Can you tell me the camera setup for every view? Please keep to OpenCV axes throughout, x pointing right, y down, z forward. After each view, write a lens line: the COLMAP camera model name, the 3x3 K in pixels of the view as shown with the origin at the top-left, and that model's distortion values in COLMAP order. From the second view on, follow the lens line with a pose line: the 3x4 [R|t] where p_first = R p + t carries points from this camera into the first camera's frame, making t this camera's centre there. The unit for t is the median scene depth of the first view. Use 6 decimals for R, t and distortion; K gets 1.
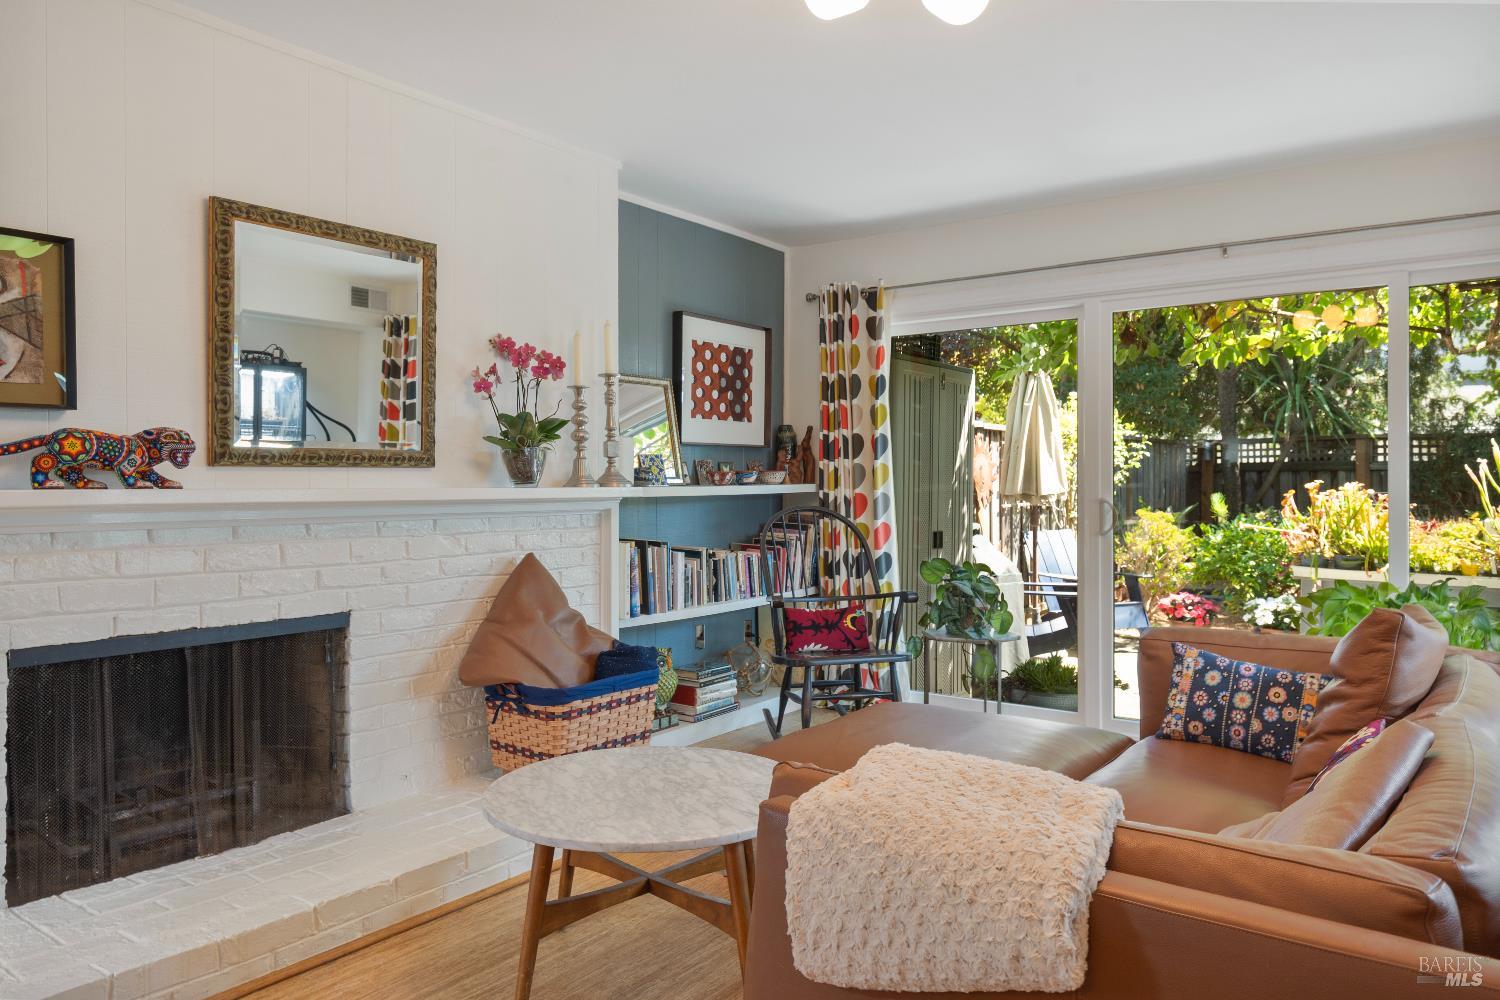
lens RADIAL K [[1045.4, 0, 751.9], [0, 1045.4, 490.2], [0, 0, 1]] dist [0.005738, 0.001318]
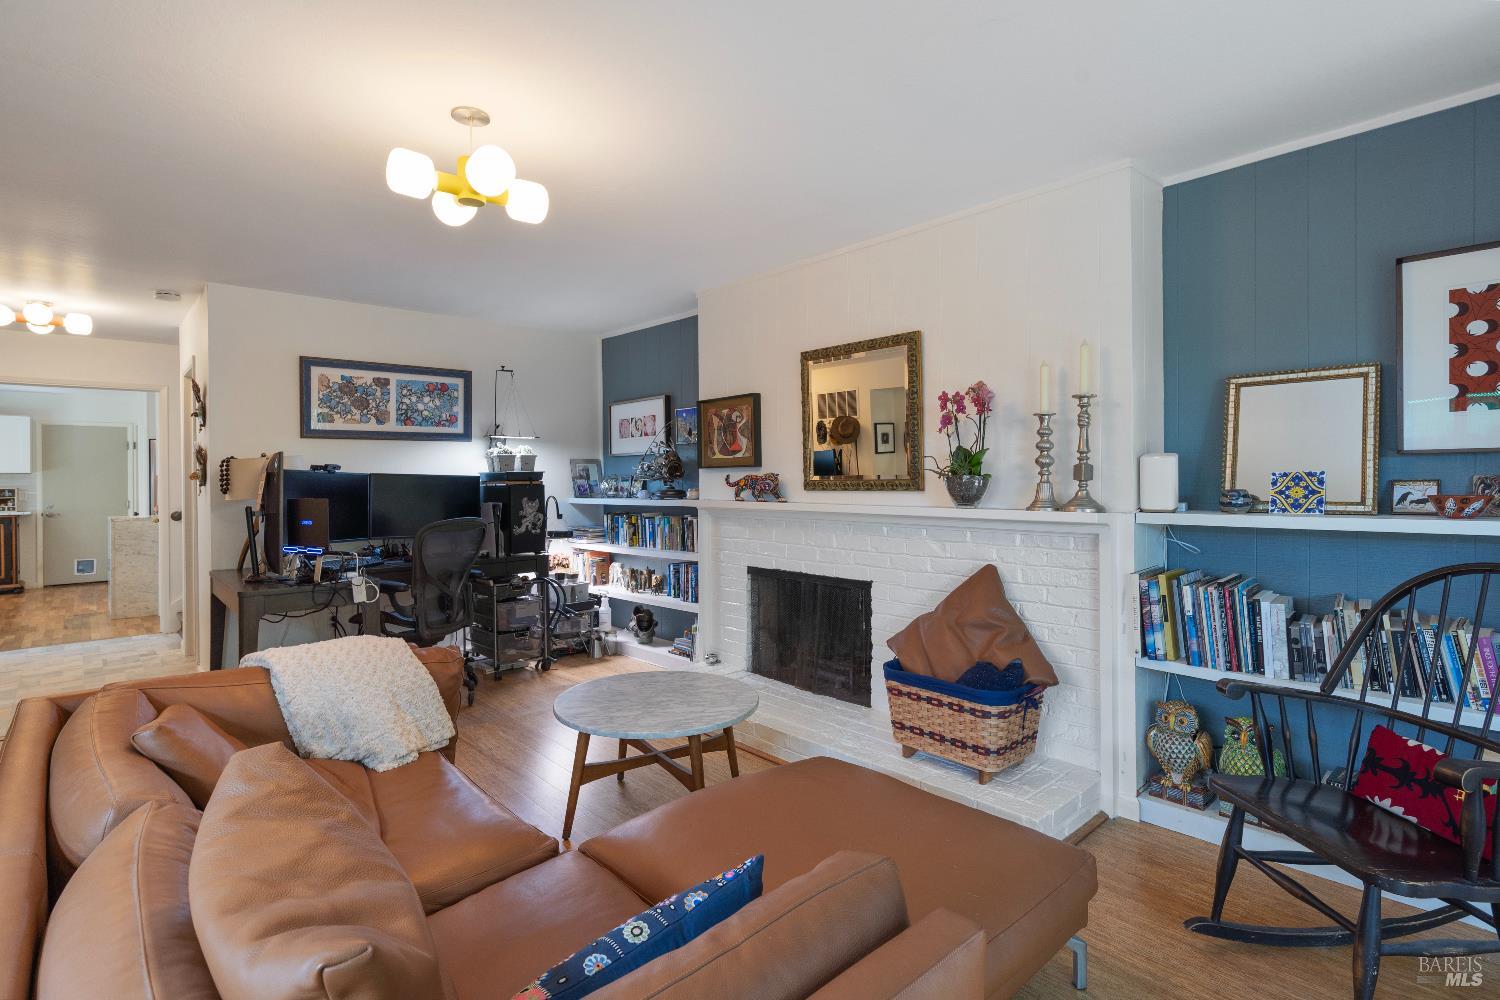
lens RADIAL K [[740.2, 0, 755.0], [0, 740.2, 484.6], [0, 0, 1]] dist [0.001859, 0.000333]
pose [[-0.201511, 0.010014, -0.979435, 0.708810], [-0.003705, 0.999933, 0.010986, -0.040277], [0.979479, 0.005842, -0.201461, 0.992425]]
